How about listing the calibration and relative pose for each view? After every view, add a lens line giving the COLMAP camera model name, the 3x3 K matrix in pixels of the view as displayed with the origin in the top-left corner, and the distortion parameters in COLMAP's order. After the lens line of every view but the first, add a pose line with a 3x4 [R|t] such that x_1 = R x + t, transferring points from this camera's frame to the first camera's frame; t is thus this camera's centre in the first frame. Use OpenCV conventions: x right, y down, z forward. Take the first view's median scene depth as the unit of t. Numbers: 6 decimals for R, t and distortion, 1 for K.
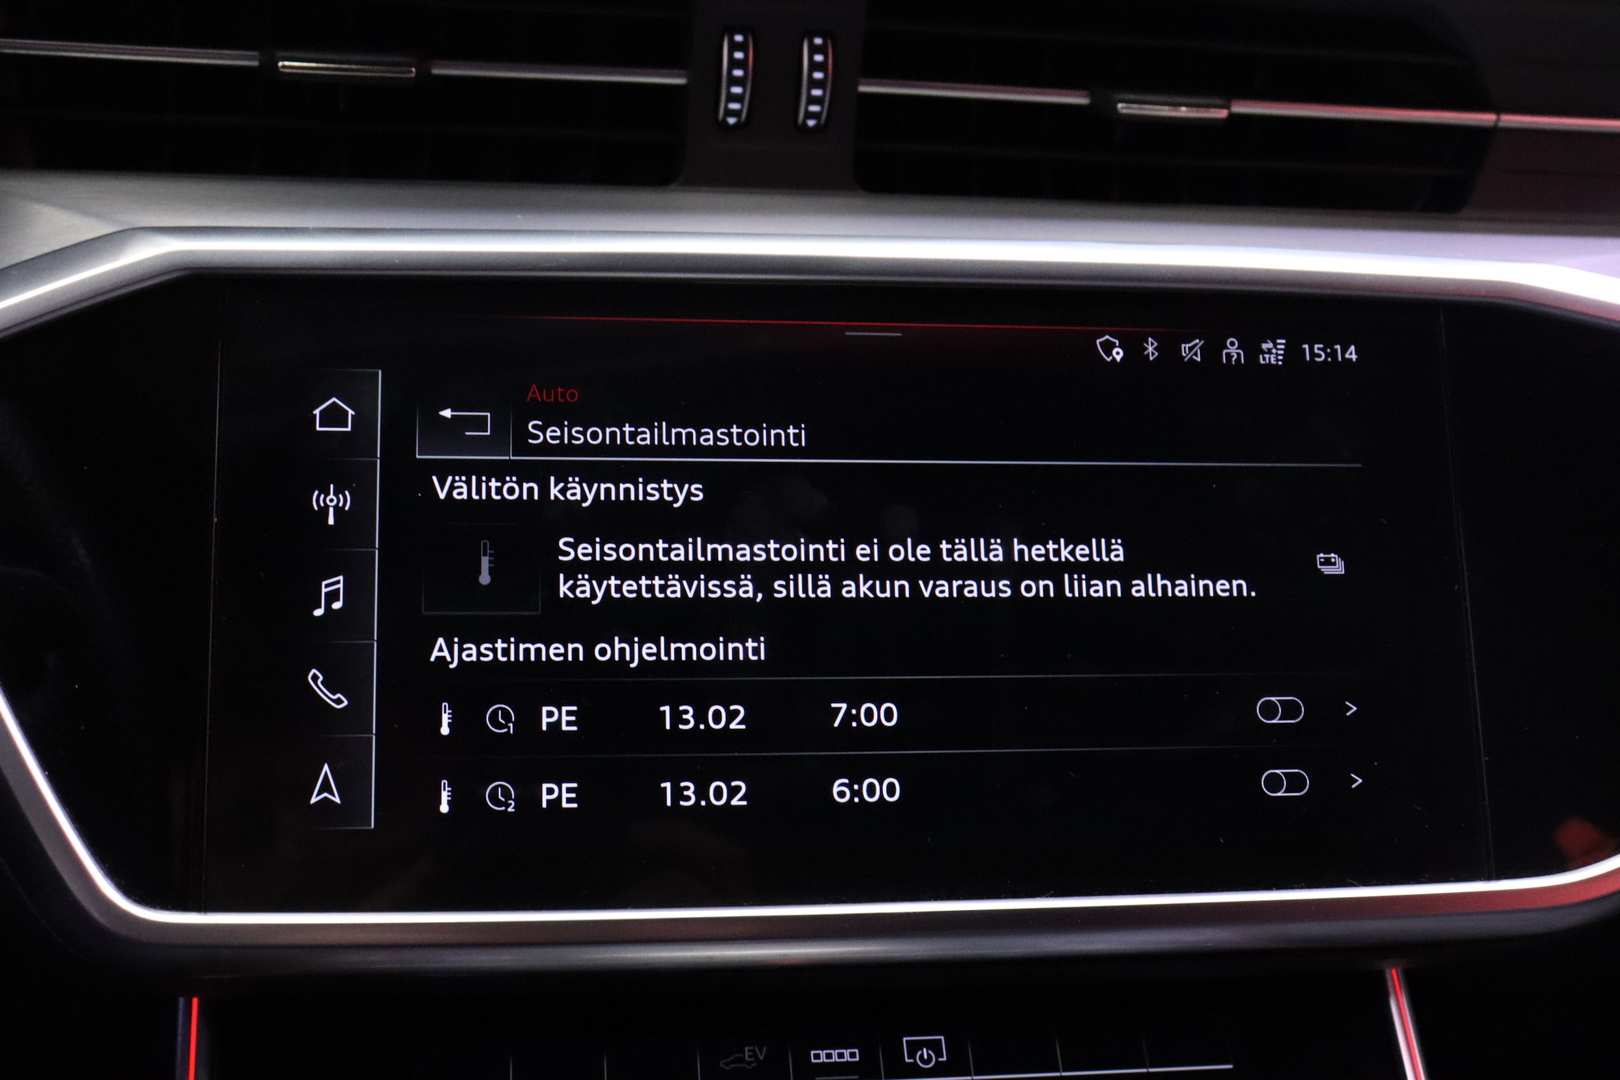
lens RADIAL K [[1924.1, 0, 807.6], [0, 1924.1, 540.4], [0, 0, 1]] dist [-0.034450, 0.000000]
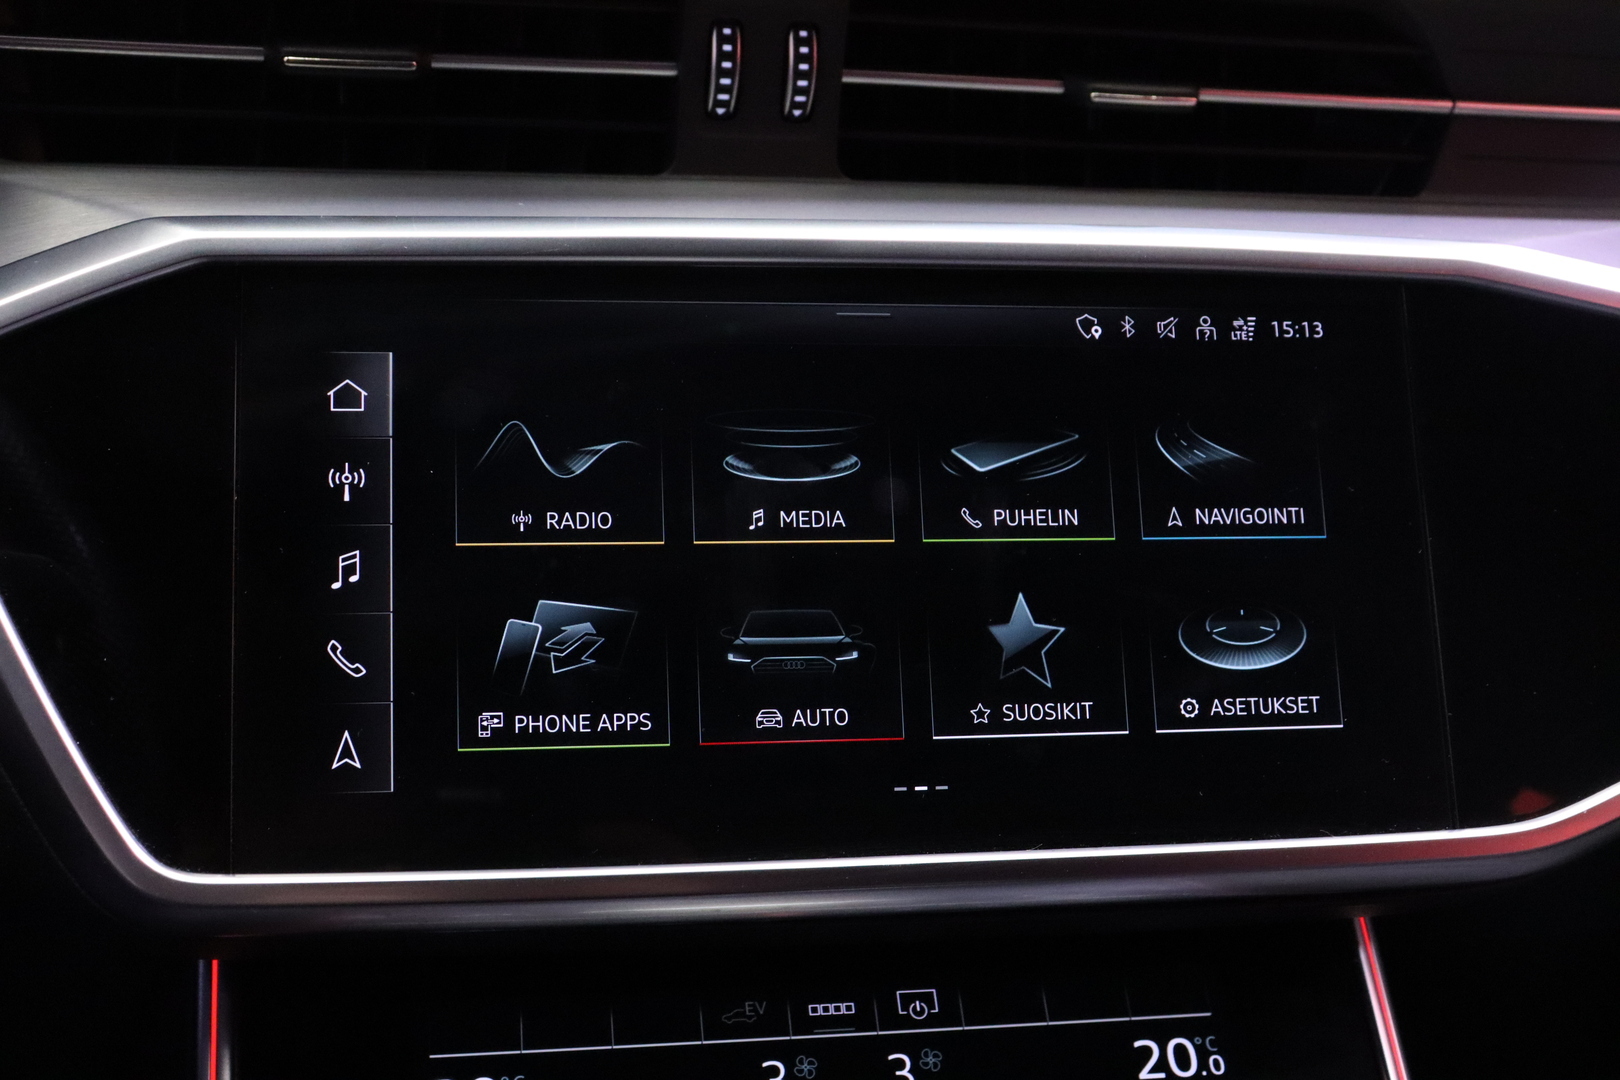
lens RADIAL K [[1924.1, 0, 810.4], [0, 1924.1, 549.2], [0, 0, 1]] dist [-0.034450, 0.000000]
pose [[0.999644, -0.011316, 0.024145, -0.020584], [0.011135, 0.999909, 0.007586, 0.011456], [-0.024229, -0.007315, 0.999680, -0.042070]]
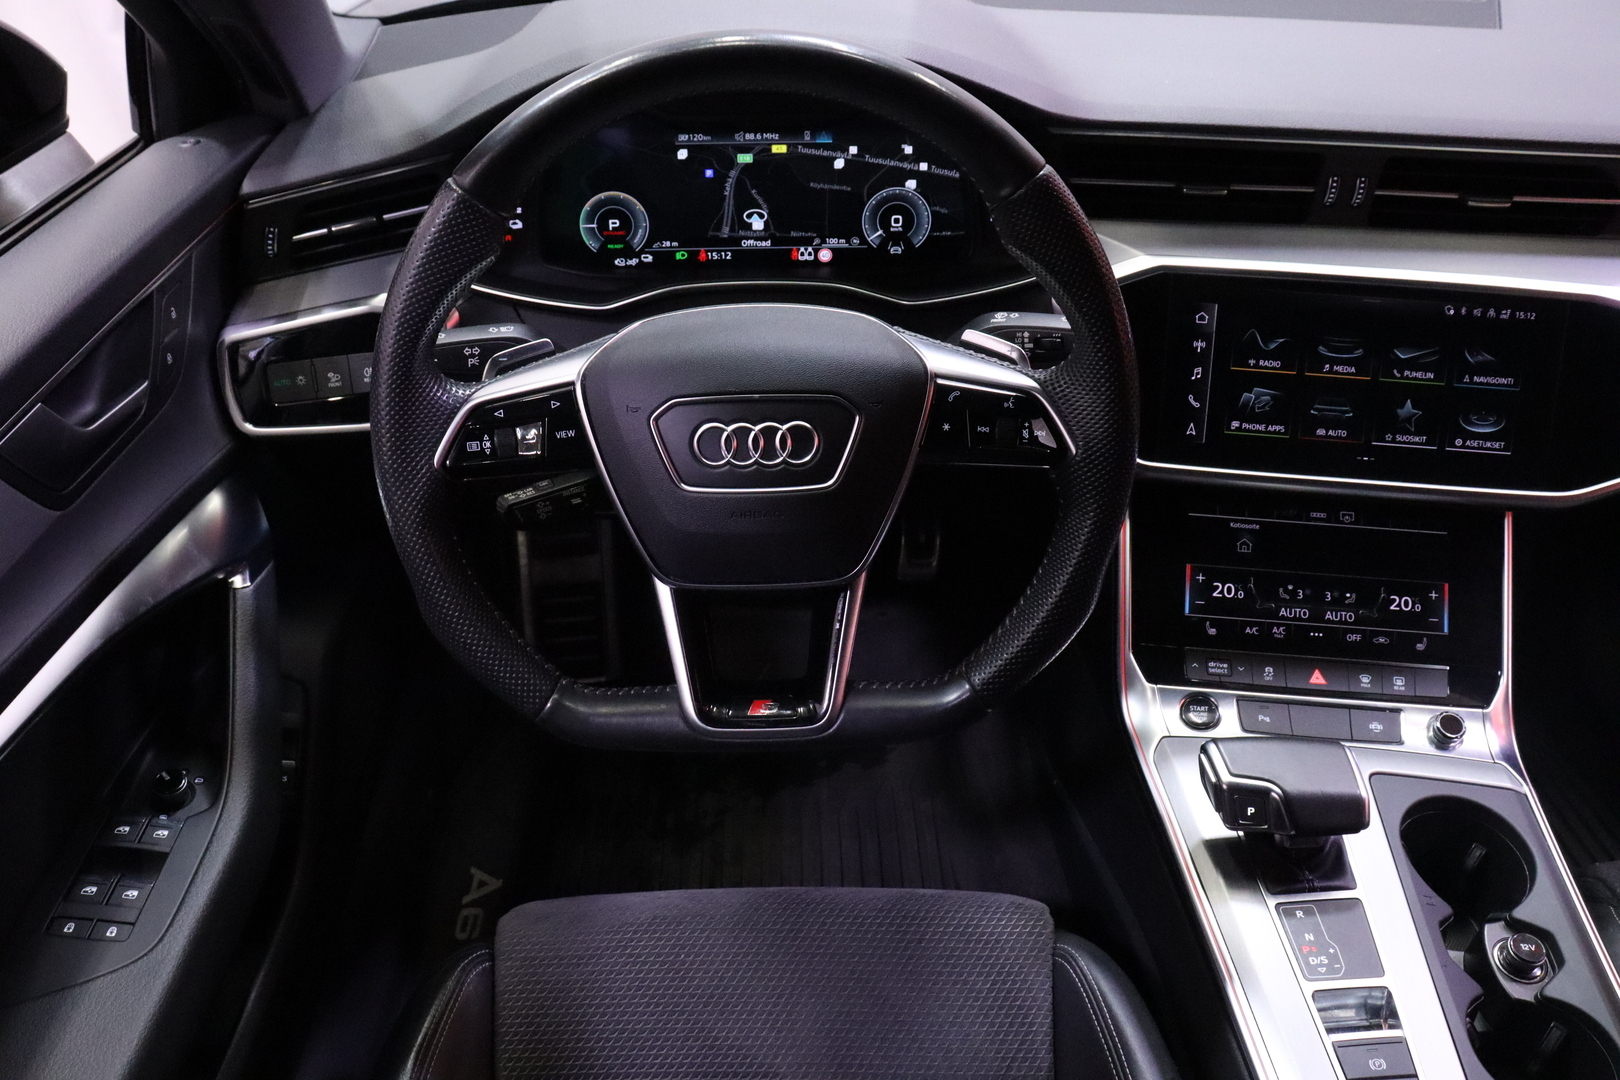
lens RADIAL K [[1312.1, 0, 813.9], [0, 1312.1, 551.7], [0, 0, 1]] dist [-0.165031, 0.125471]
pose [[0.962429, 0.123664, -0.241739, -0.280775], [-0.029855, 0.933069, 0.358457, -0.427474], [0.269887, -0.337772, 0.901704, -1.206079]]
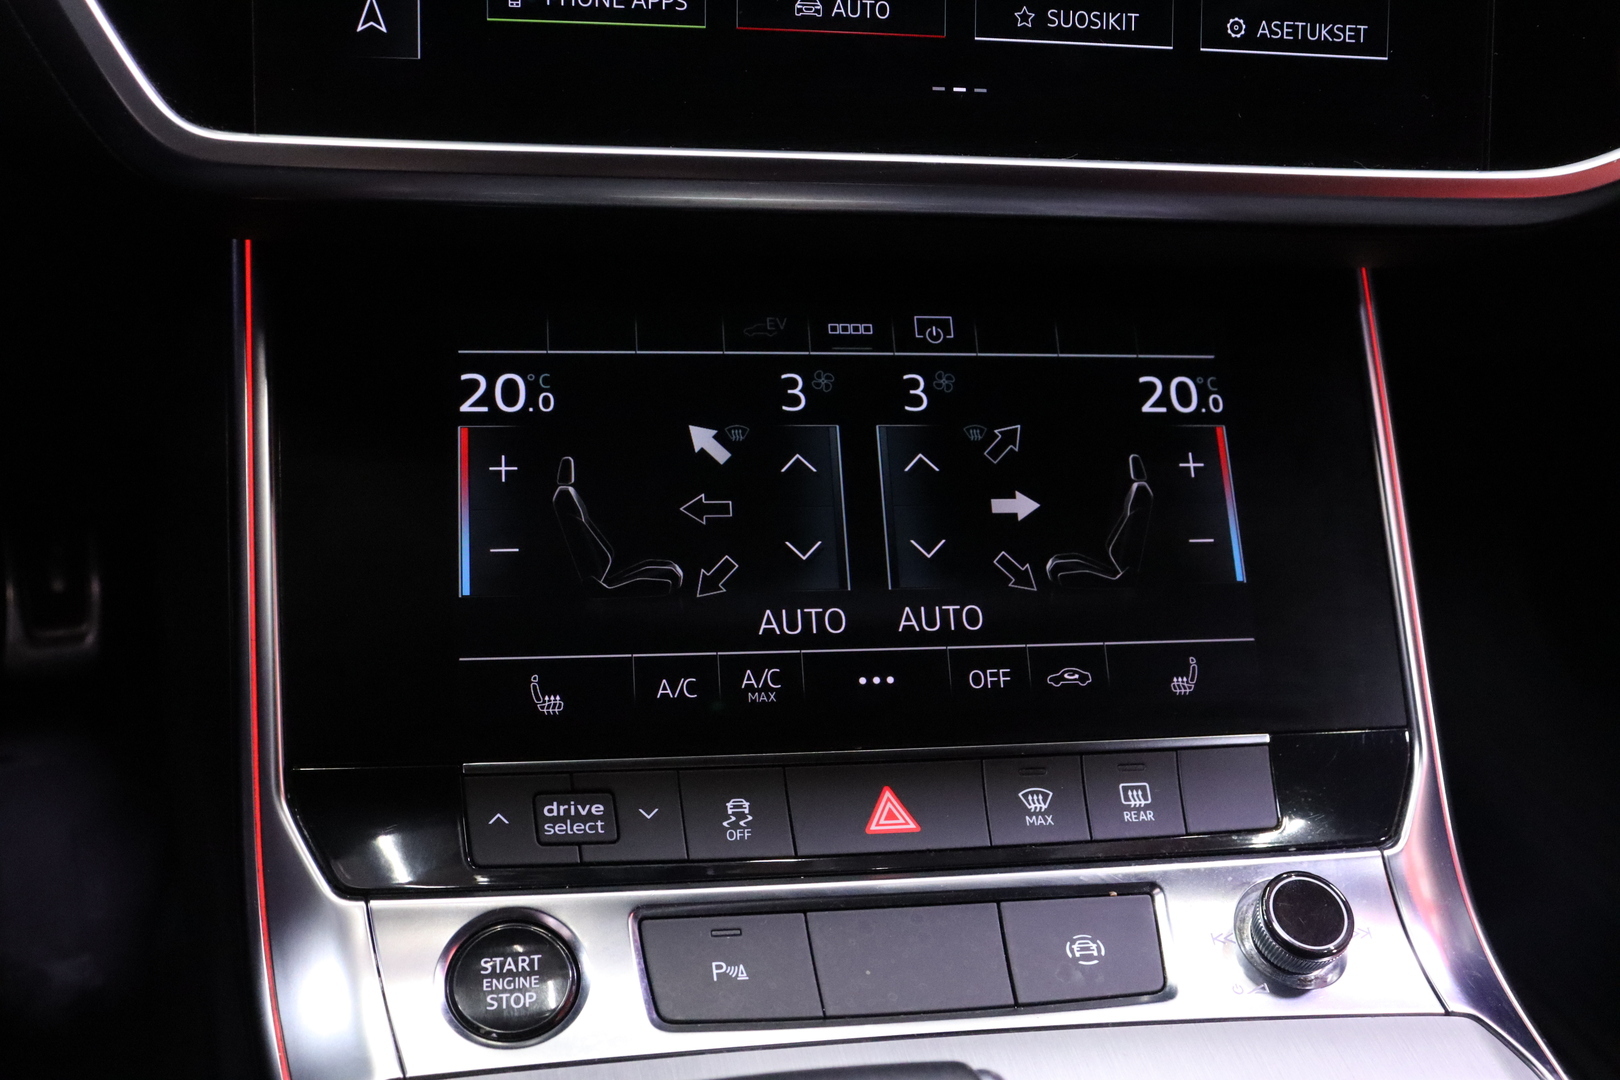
lens RADIAL K [[1728.1, 0, 815.7], [0, 1728.1, 546.1], [0, 0, 1]] dist [-0.057076, 0.000000]
pose [[0.998958, 0.027114, 0.036701, -0.038992], [-0.036551, 0.956968, 0.287881, 0.113796], [-0.027316, -0.288923, 0.956963, 0.047928]]
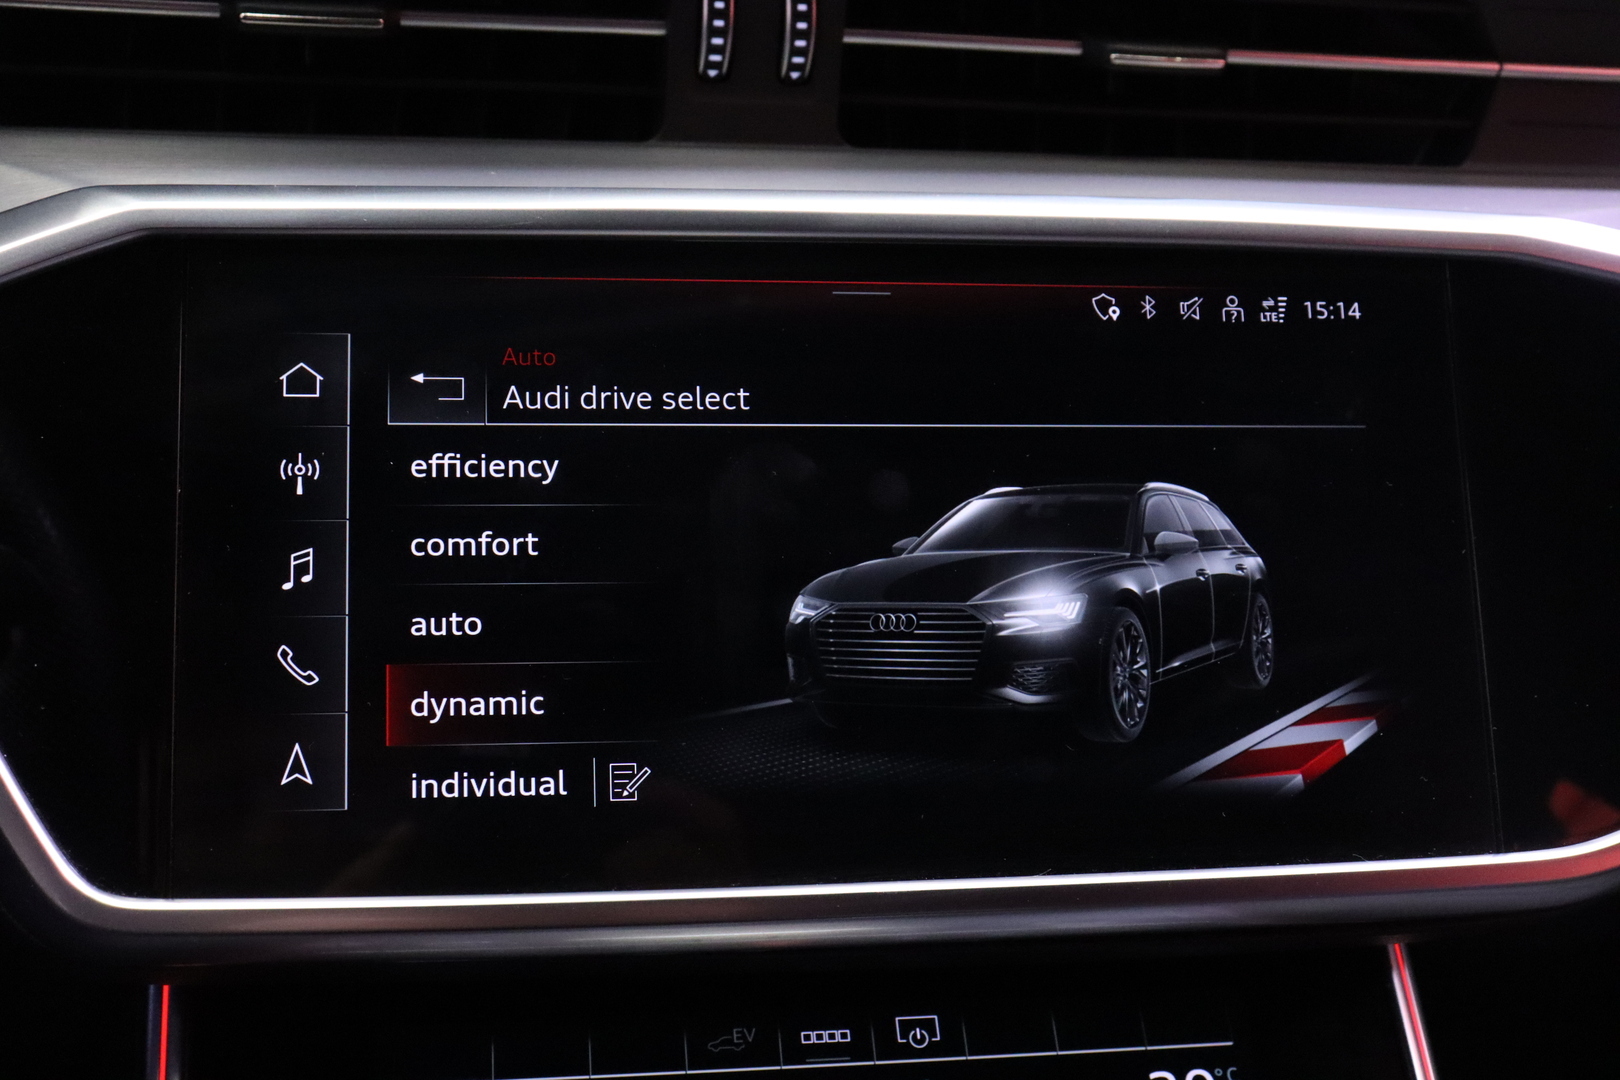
lens RADIAL K [[1924.1, 0, 805.0], [0, 1924.1, 537.4], [0, 0, 1]] dist [-0.034450, 0.000000]
pose [[0.999941, -0.006515, 0.008698, -0.003164], [0.006352, 0.999807, 0.018566, -0.002890], [-0.008818, -0.018510, 0.999790, 0.032854]]
